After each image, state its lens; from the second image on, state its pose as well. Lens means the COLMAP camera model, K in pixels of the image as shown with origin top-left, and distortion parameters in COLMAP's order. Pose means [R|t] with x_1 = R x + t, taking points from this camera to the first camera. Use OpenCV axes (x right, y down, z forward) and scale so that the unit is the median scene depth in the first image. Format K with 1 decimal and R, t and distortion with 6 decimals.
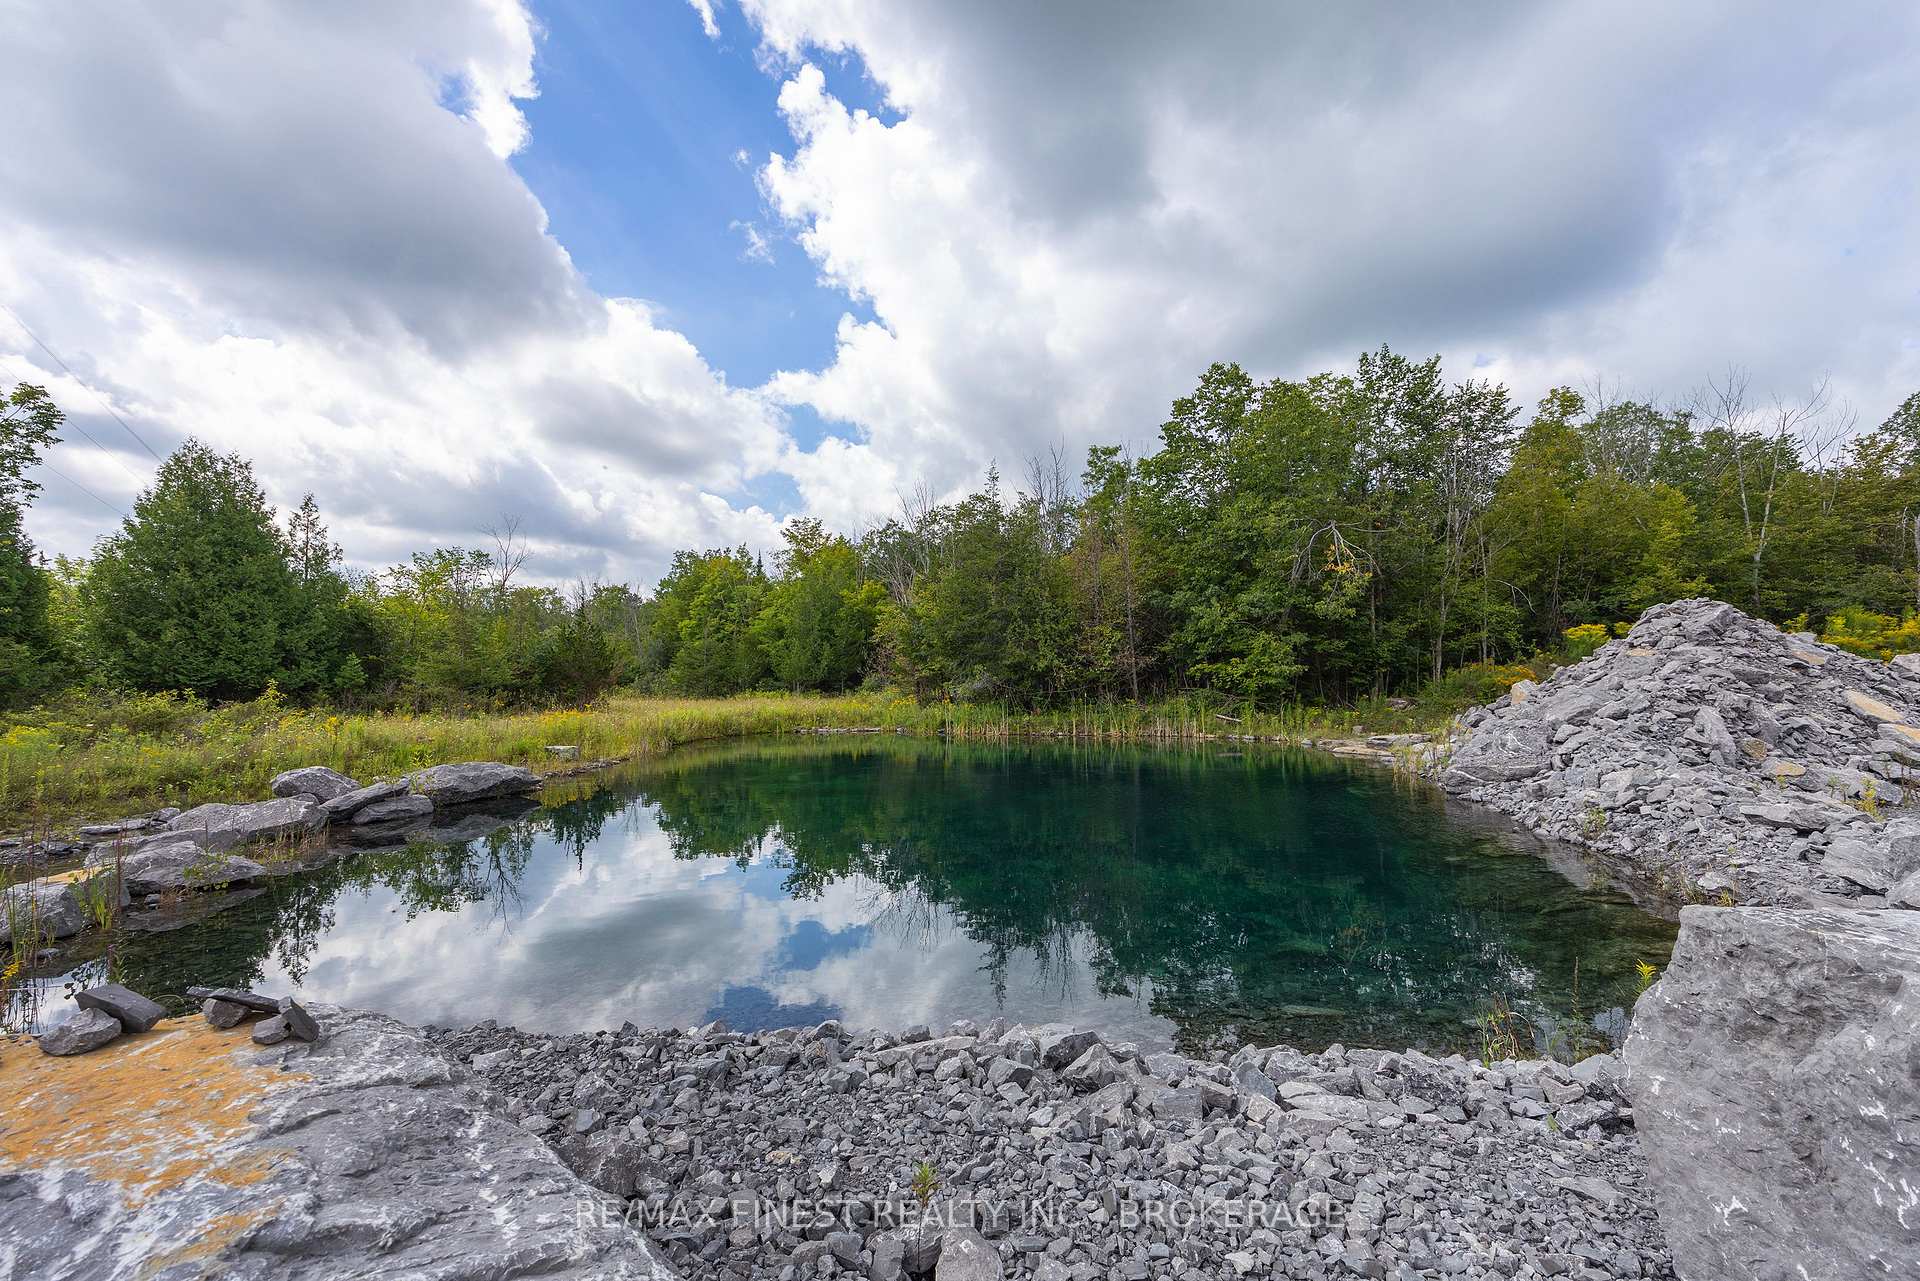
lens RADIAL K [[753.1, 0, 956.2], [0, 753.1, 648.9], [0, 0, 1]] dist [-0.014316, 0.001467]
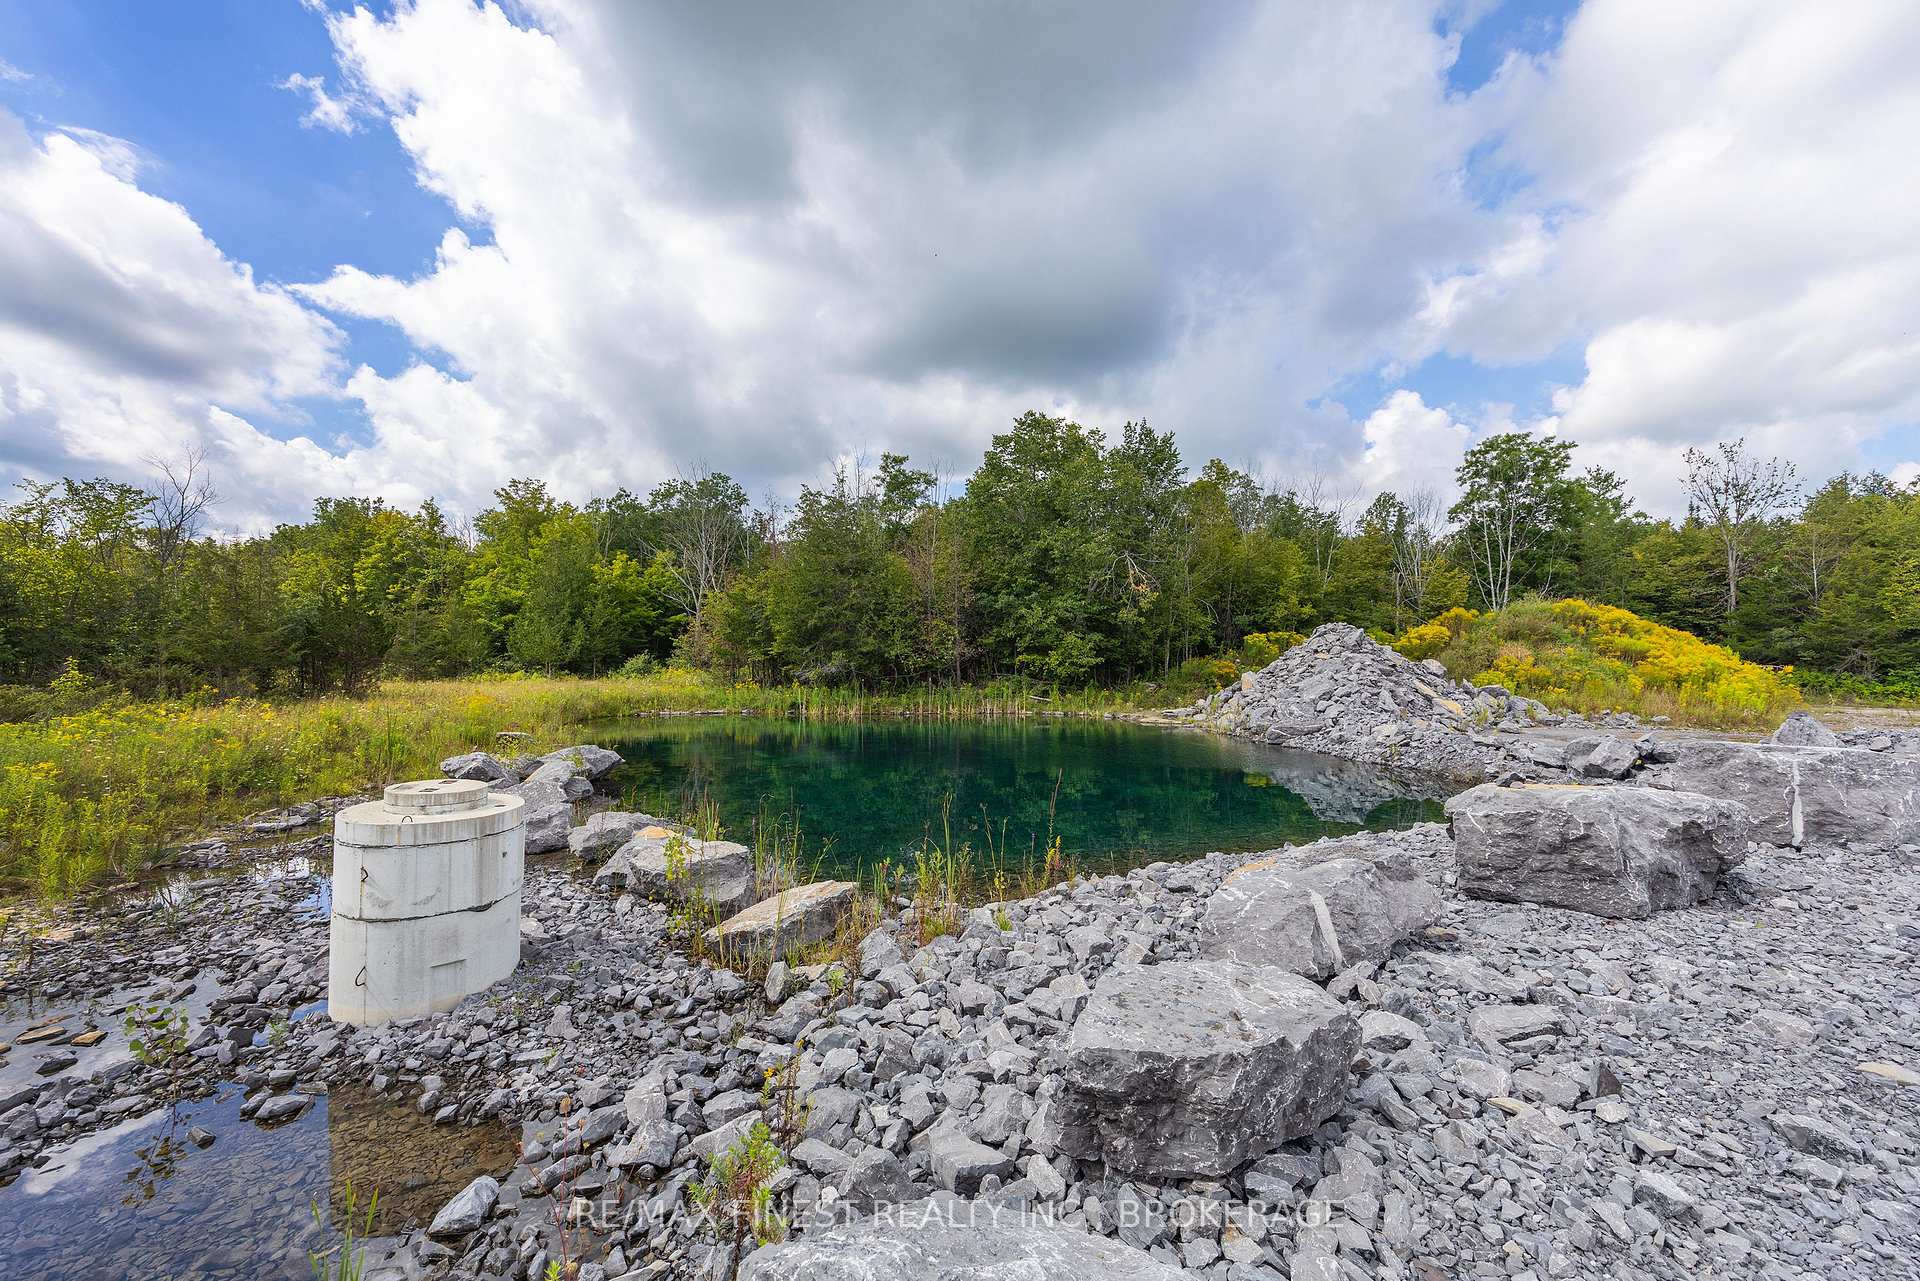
lens RADIAL K [[753.1, 0, 935.9], [0, 753.1, 638.8], [0, 0, 1]] dist [-0.014316, 0.001467]
pose [[0.902185, 0.026185, 0.430553, -0.344639], [-0.031077, 0.999508, 0.004332, -0.007768], [-0.430228, -0.017288, 0.902555, -0.068092]]
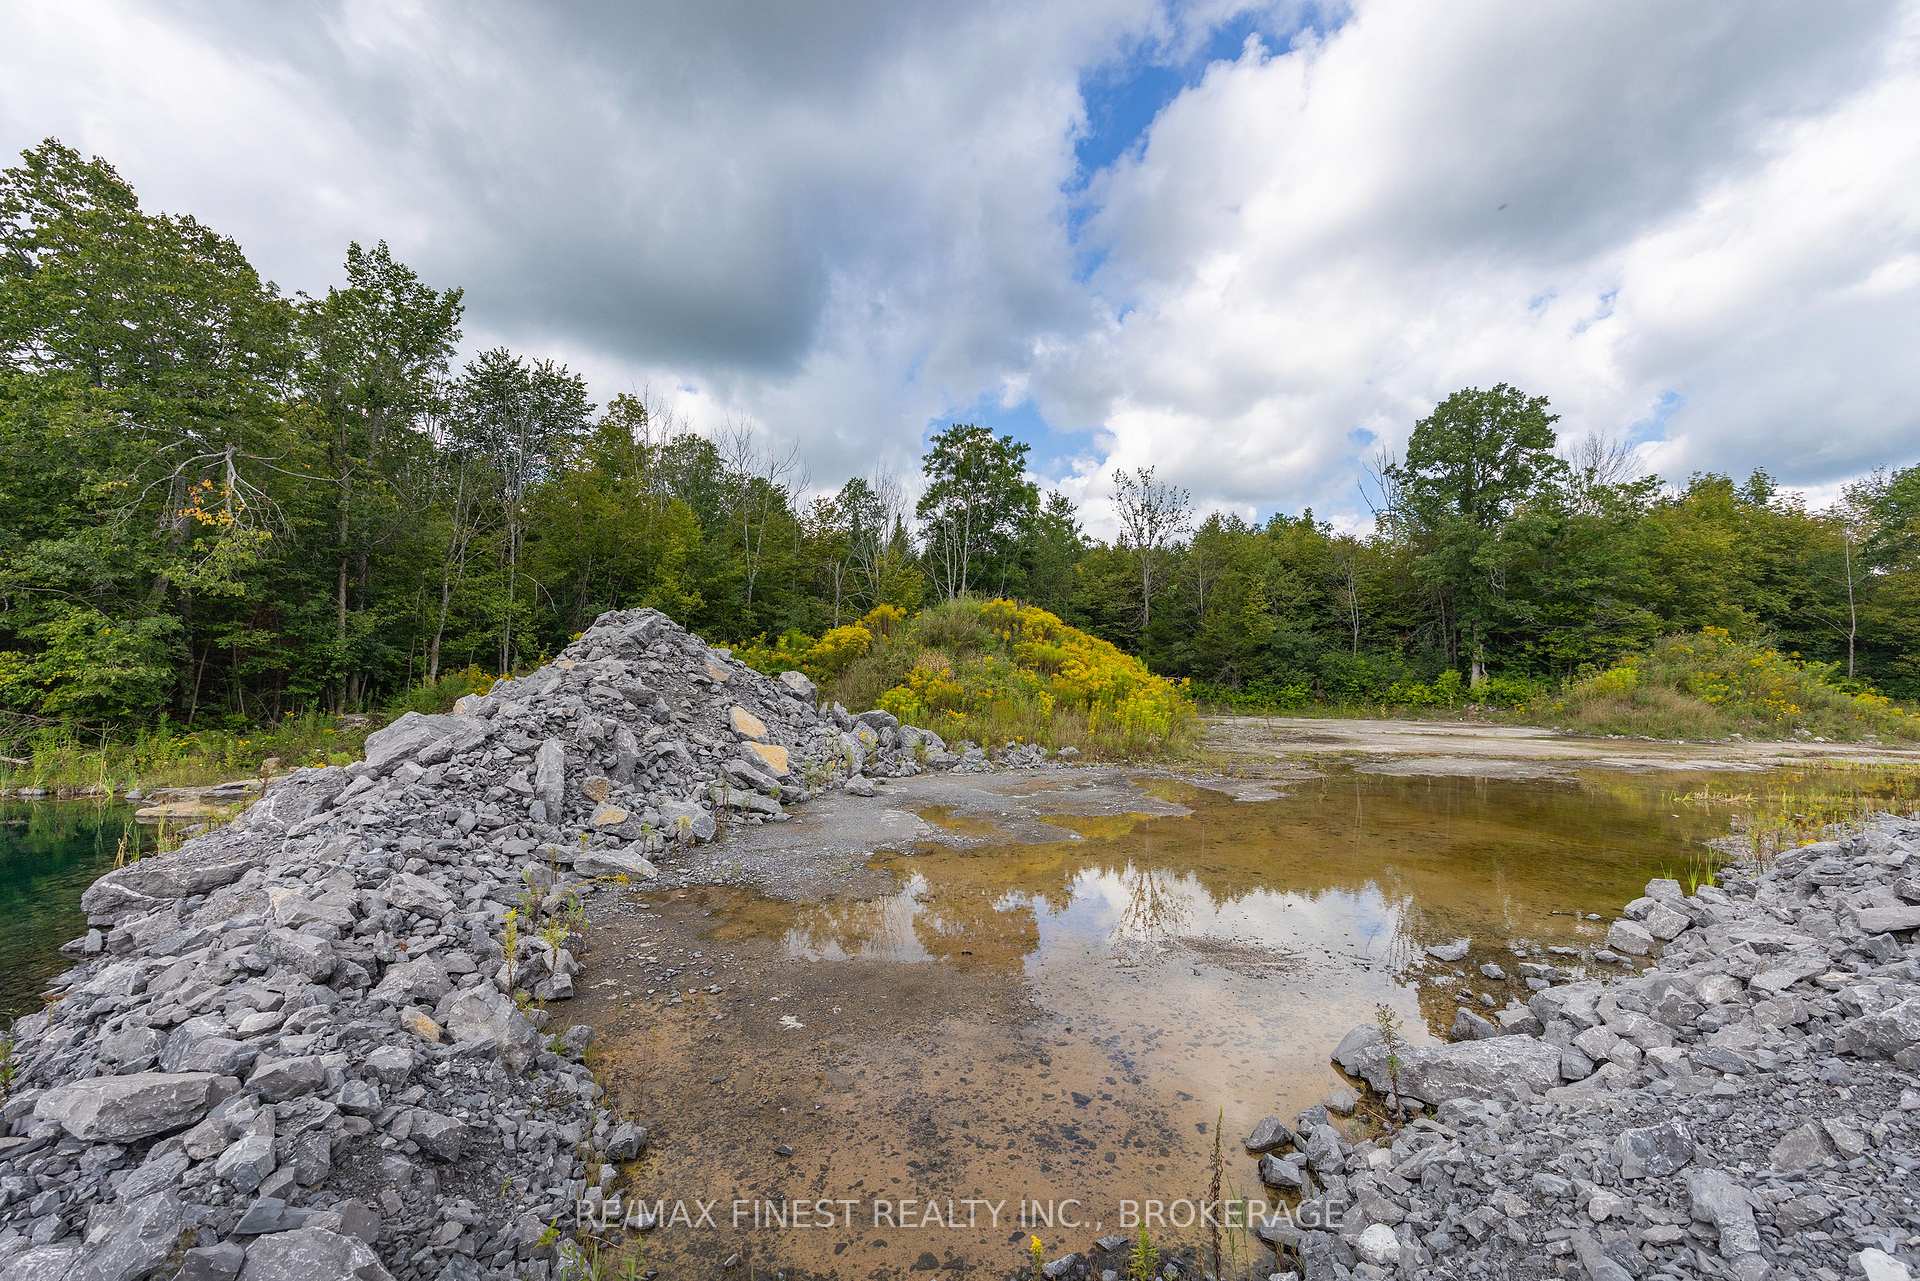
lens RADIAL K [[753.1, 0, 943.3], [0, 753.1, 627.2], [0, 0, 1]] dist [-0.014316, 0.001467]
pose [[0.542652, 0.063060, 0.837587, 0.274565], [-0.042742, 0.997959, -0.047443, -0.009290], [-0.838869, -0.010055, 0.544240, 0.112900]]
